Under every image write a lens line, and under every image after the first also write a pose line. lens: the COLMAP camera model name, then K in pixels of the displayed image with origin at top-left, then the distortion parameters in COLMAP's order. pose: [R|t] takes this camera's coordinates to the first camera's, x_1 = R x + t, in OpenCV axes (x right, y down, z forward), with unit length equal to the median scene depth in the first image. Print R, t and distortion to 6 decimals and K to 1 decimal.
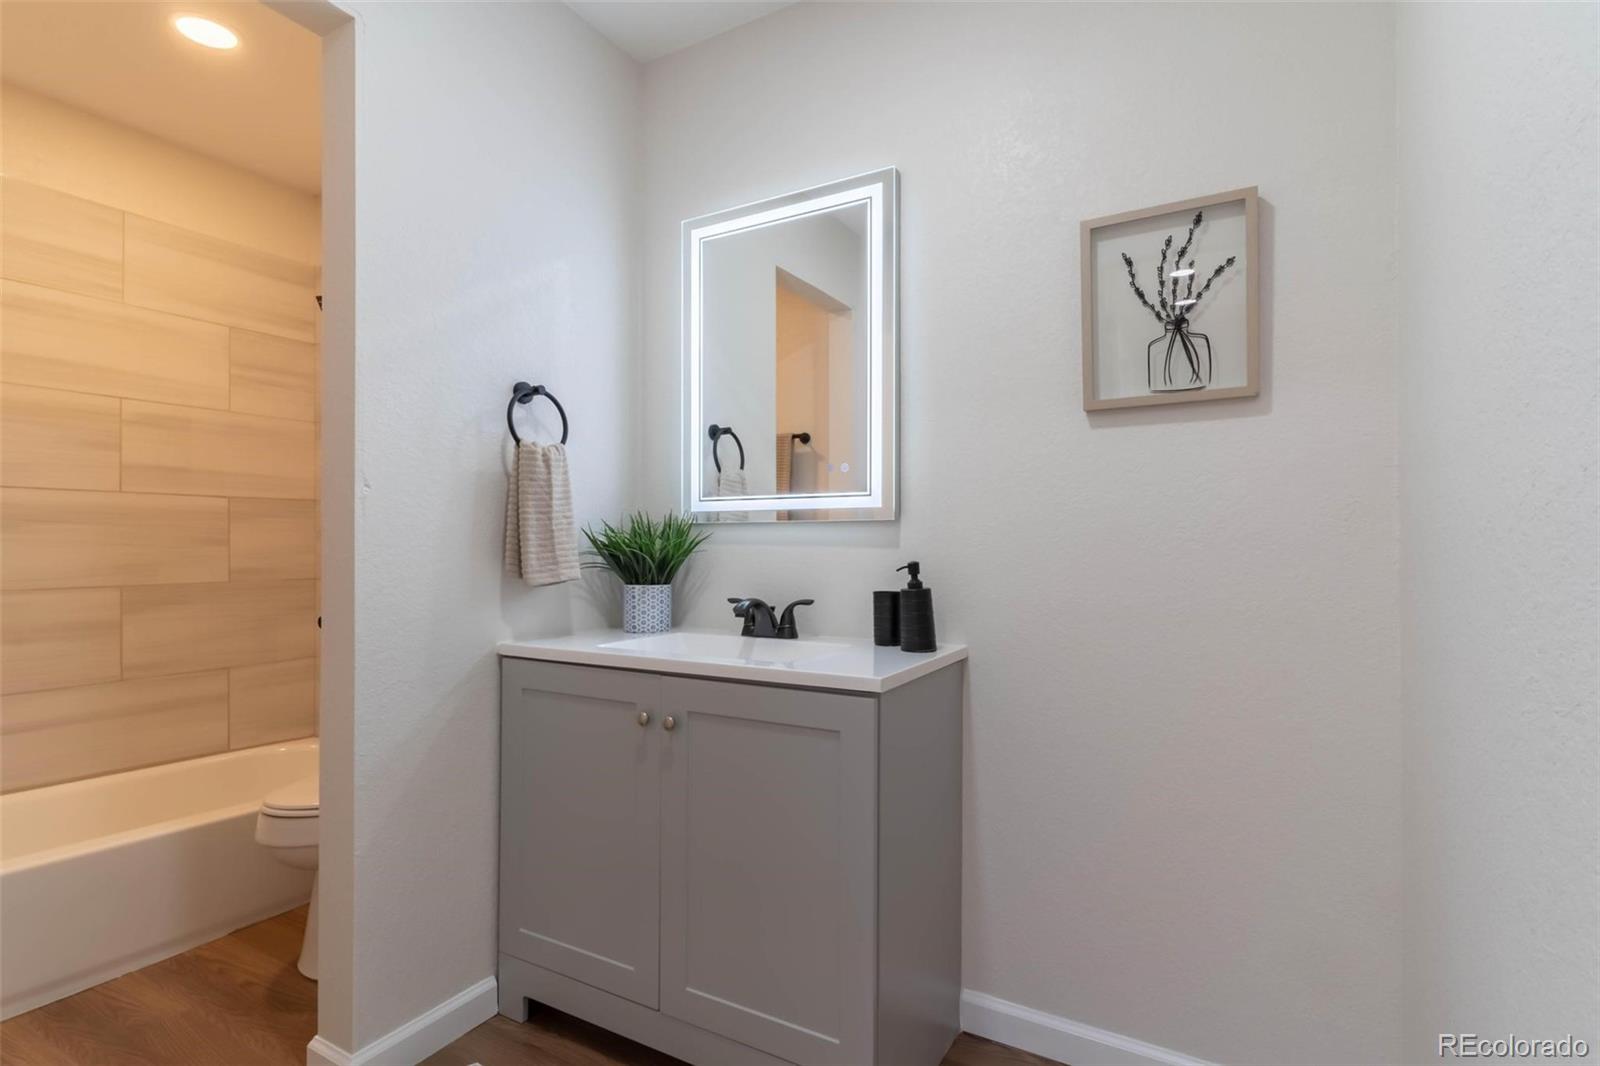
lens RADIAL K [[780.8, 0, 773.0], [0, 780.8, 537.3], [0, 0, 1]] dist [-0.004615, 0.001492]
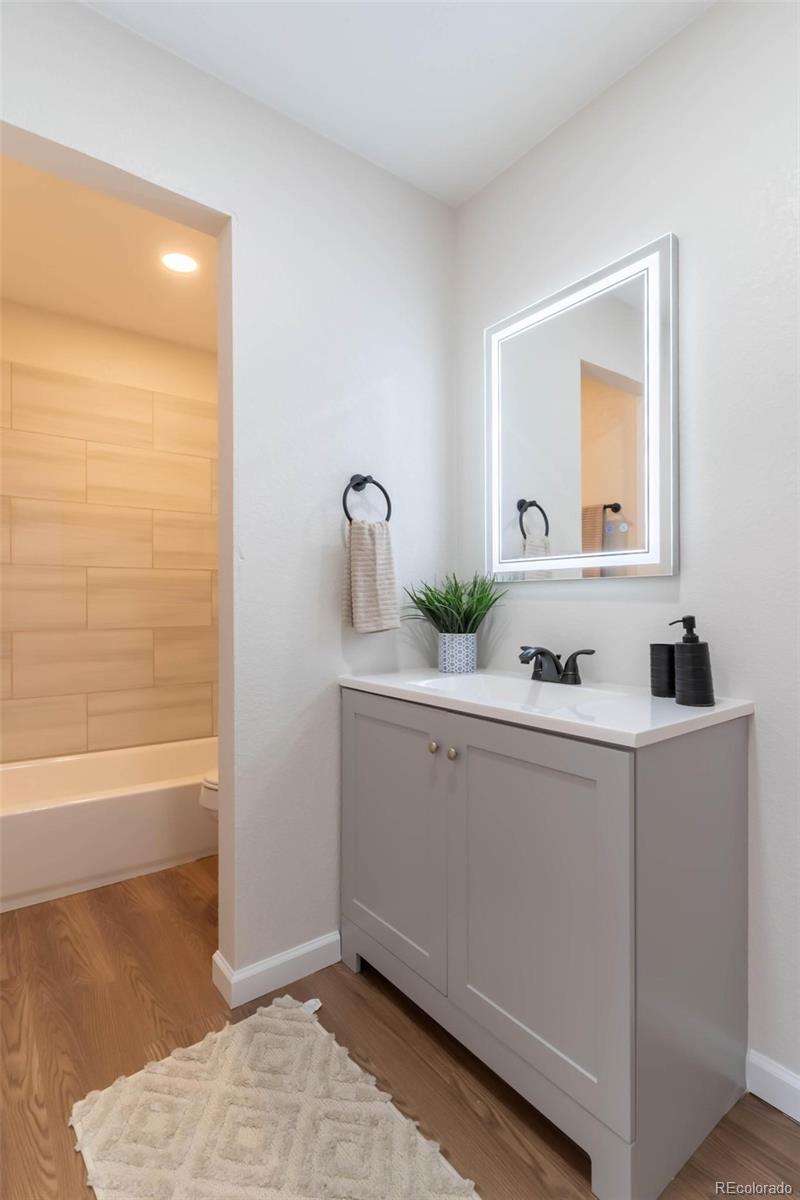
lens RADIAL K [[585.6, 0, 380.3], [0, 585.6, 598.4], [0, 0, 1]] dist [-0.004615, 0.001492]
pose [[0.927741, -0.005288, -0.373188, 0.078033], [0.007430, 0.999963, 0.004301, 0.001961], [0.373152, -0.006763, 0.927746, 0.125750]]
